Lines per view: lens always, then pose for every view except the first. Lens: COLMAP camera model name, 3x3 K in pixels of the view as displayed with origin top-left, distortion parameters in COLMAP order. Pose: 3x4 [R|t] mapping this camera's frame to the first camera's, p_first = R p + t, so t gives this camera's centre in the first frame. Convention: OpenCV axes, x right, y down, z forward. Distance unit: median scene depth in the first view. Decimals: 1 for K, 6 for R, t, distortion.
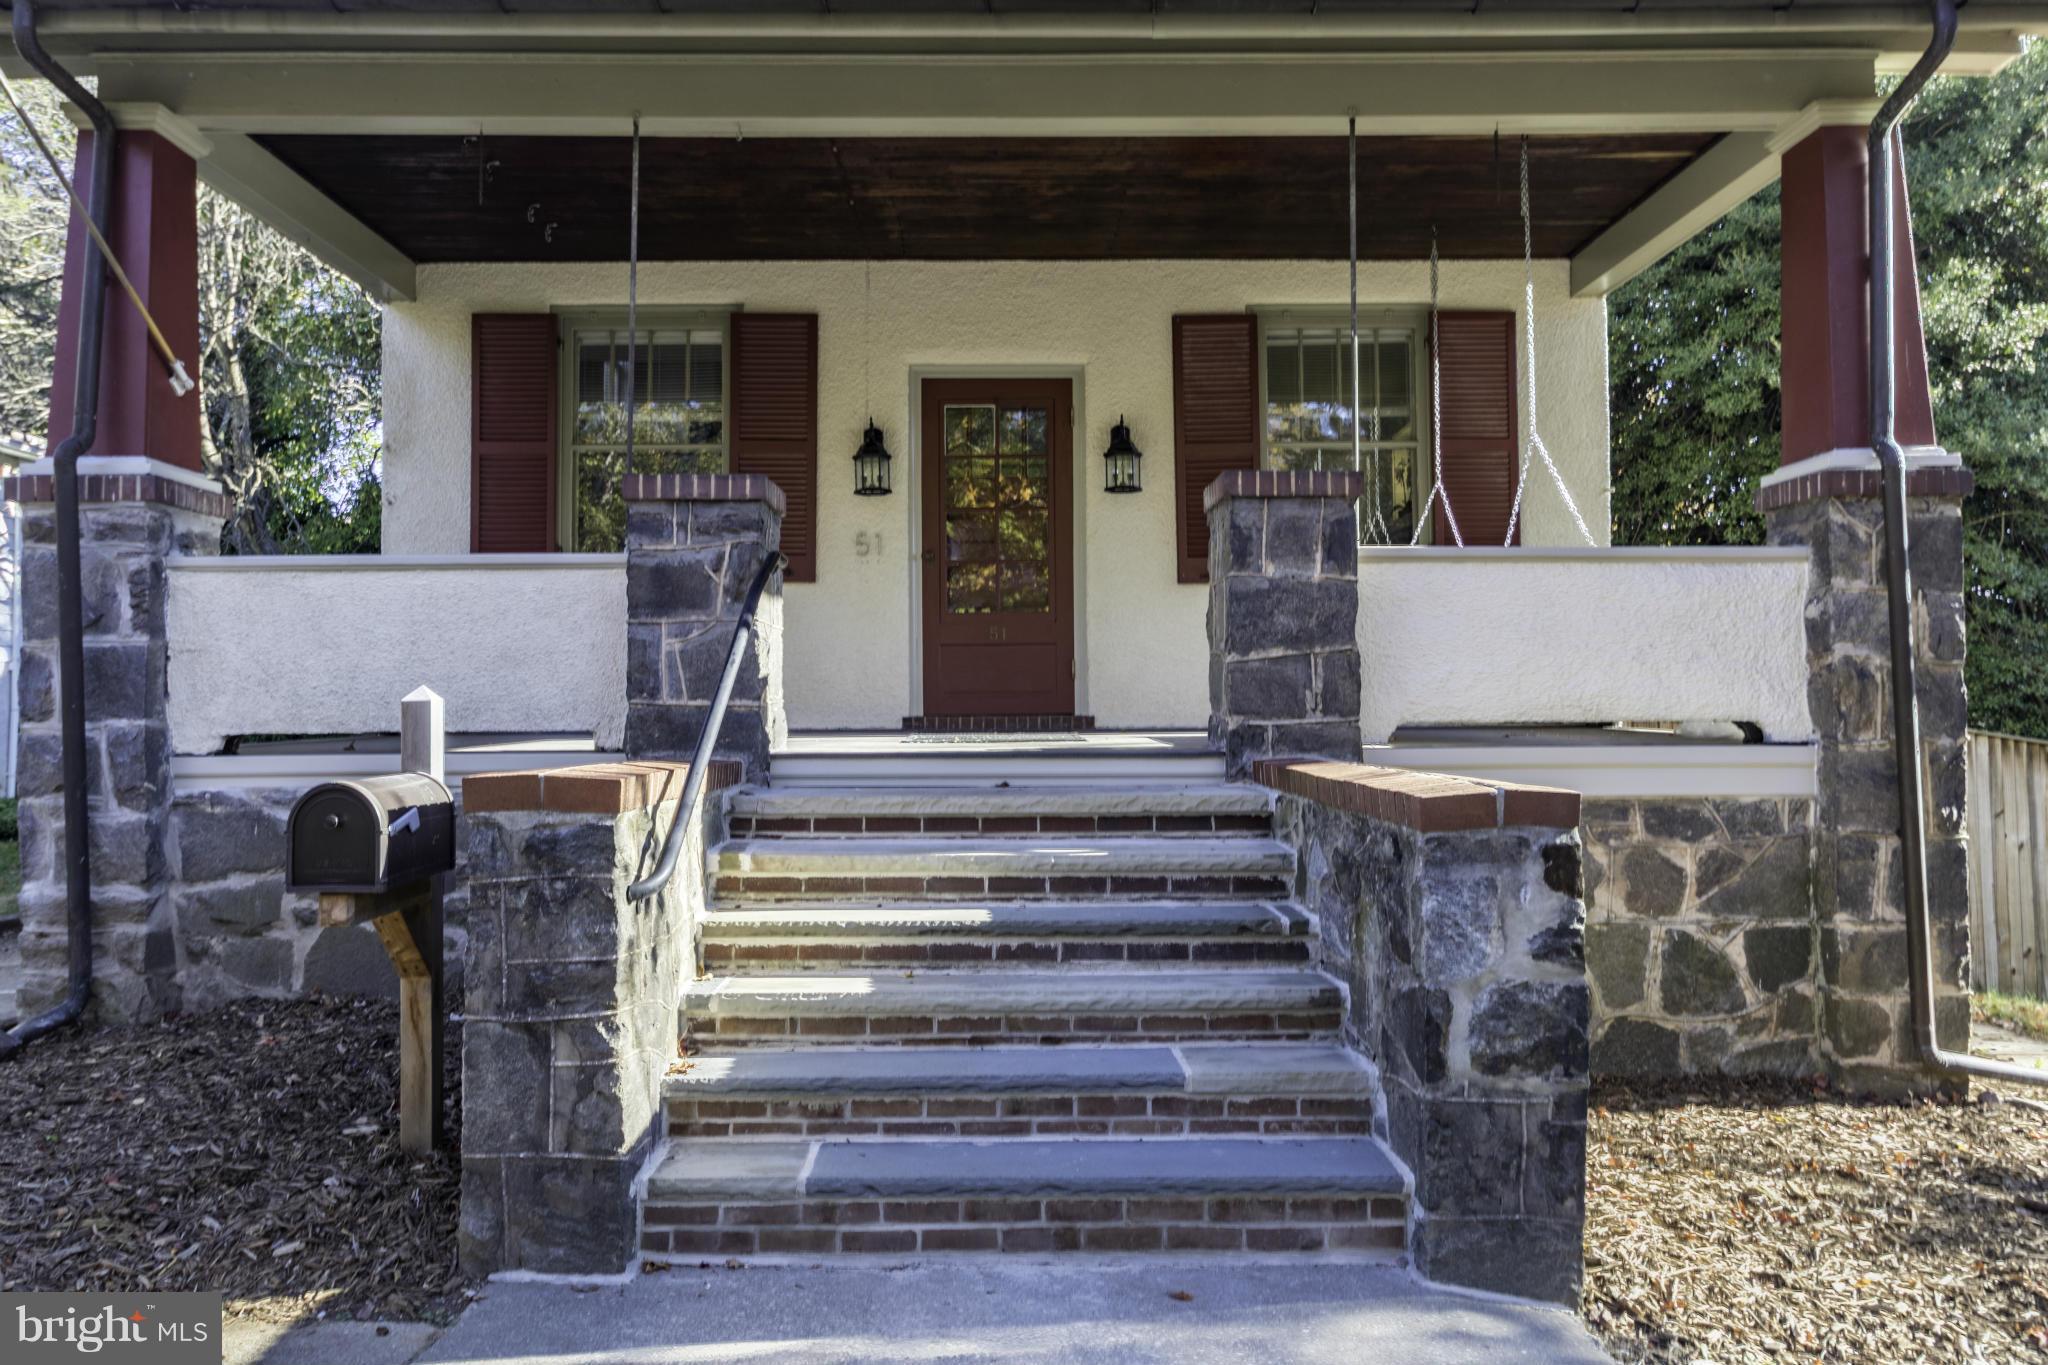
lens RADIAL K [[1430.4, 0, 1021.3], [0, 1430.4, 682.2], [0, 0, 1]] dist [-0.003249, -0.000716]
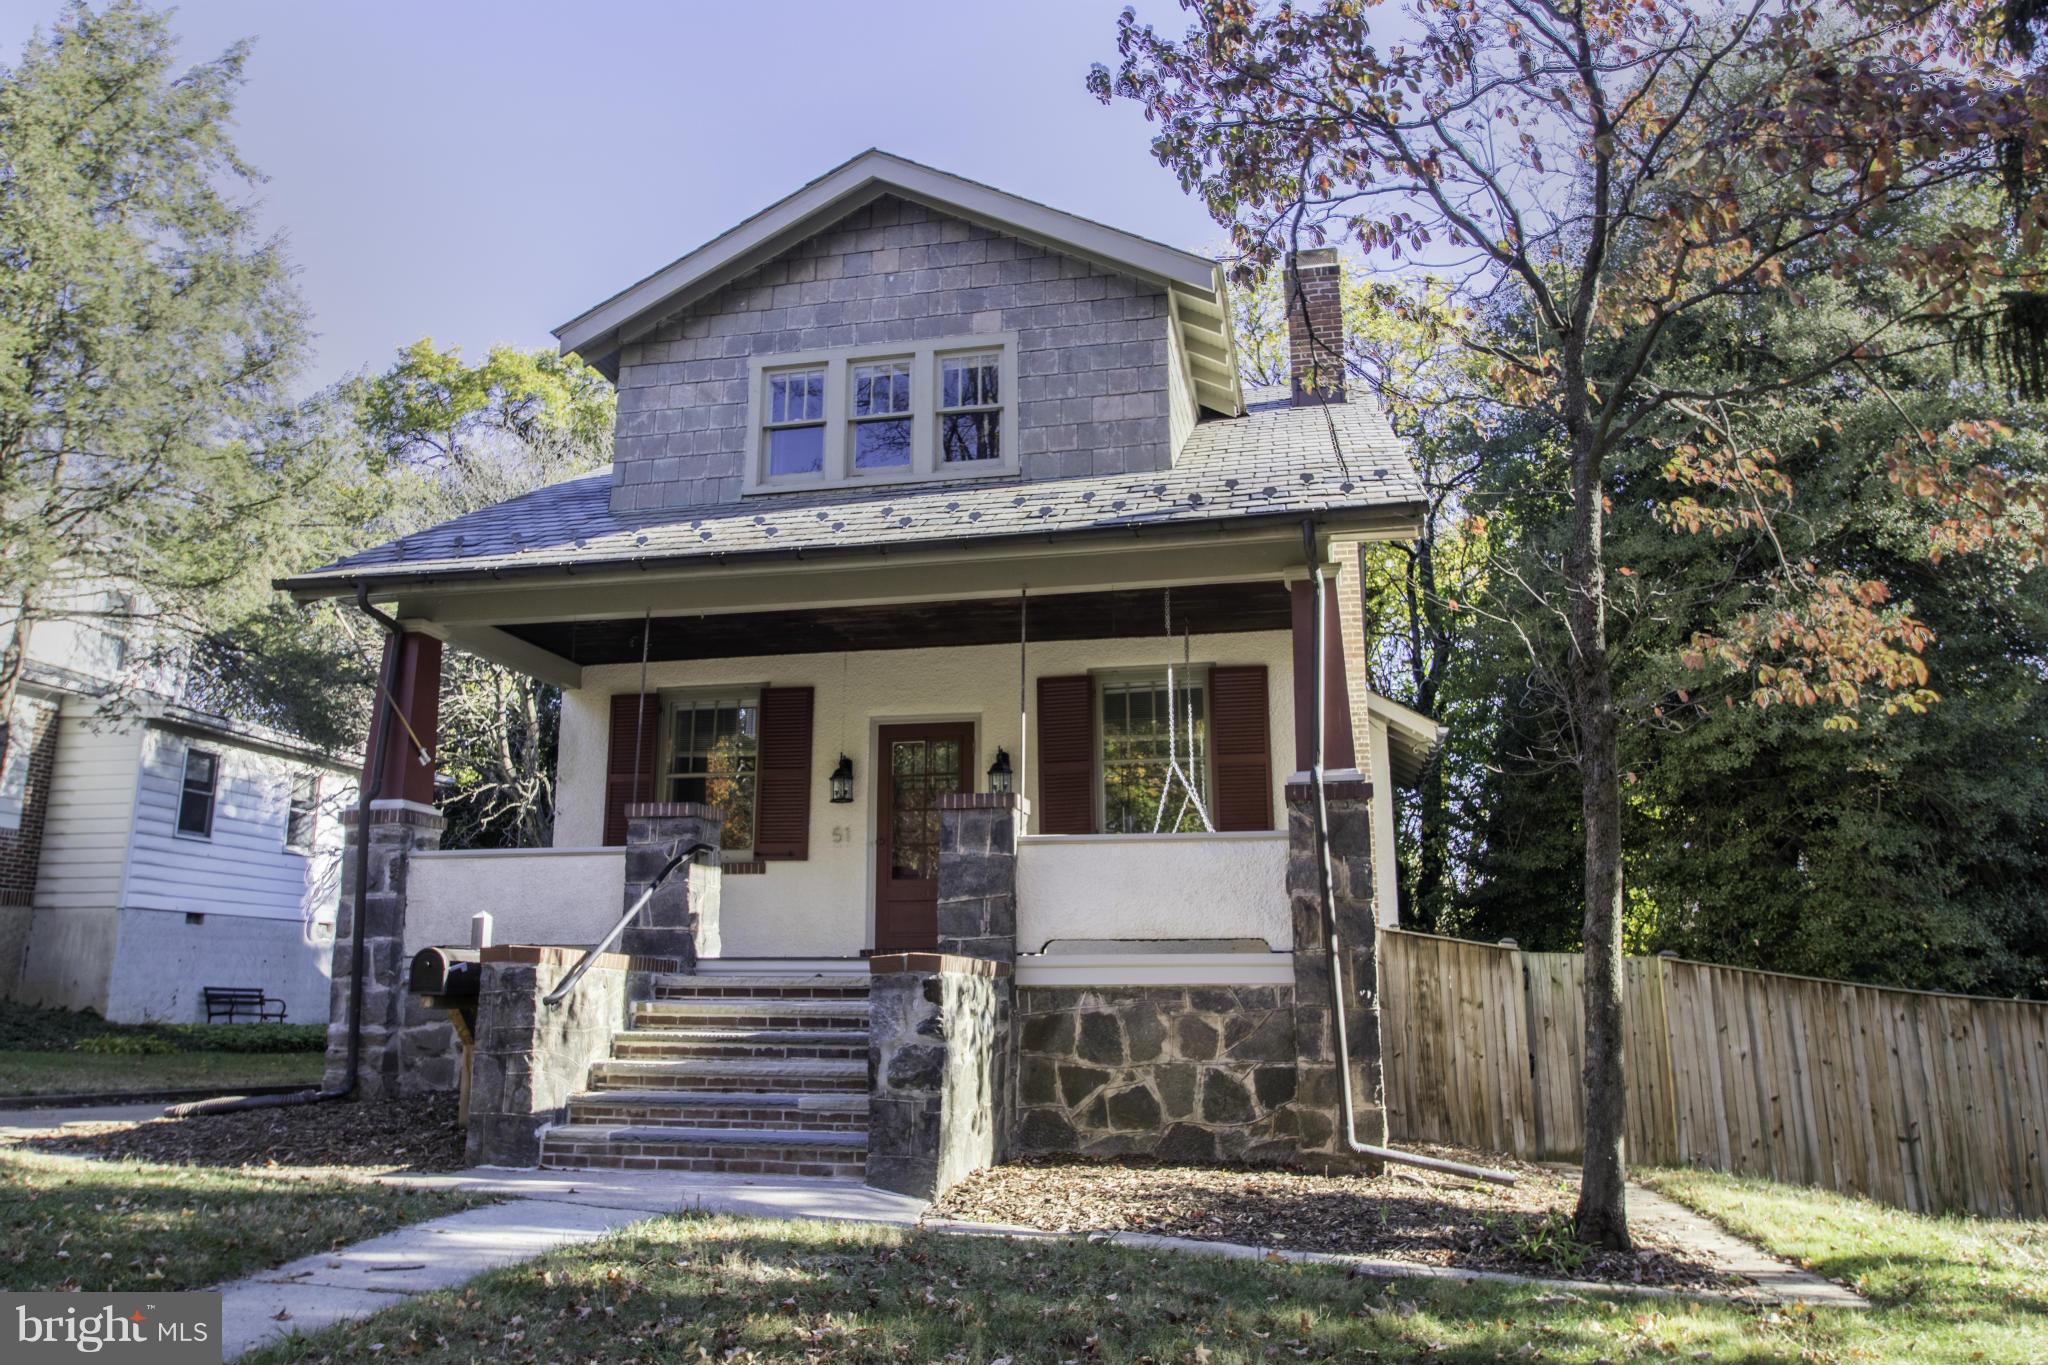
lens RADIAL K [[1528.8, 0, 1025.5], [0, 1528.8, 680.1], [0, 0, 1]] dist [-0.044599, 0.005880]
pose [[0.973806, -0.040867, -0.223676, 0.674368], [-0.000951, 0.982975, -0.183737, 0.059524], [0.227377, 0.179137, 0.957188, -0.802188]]
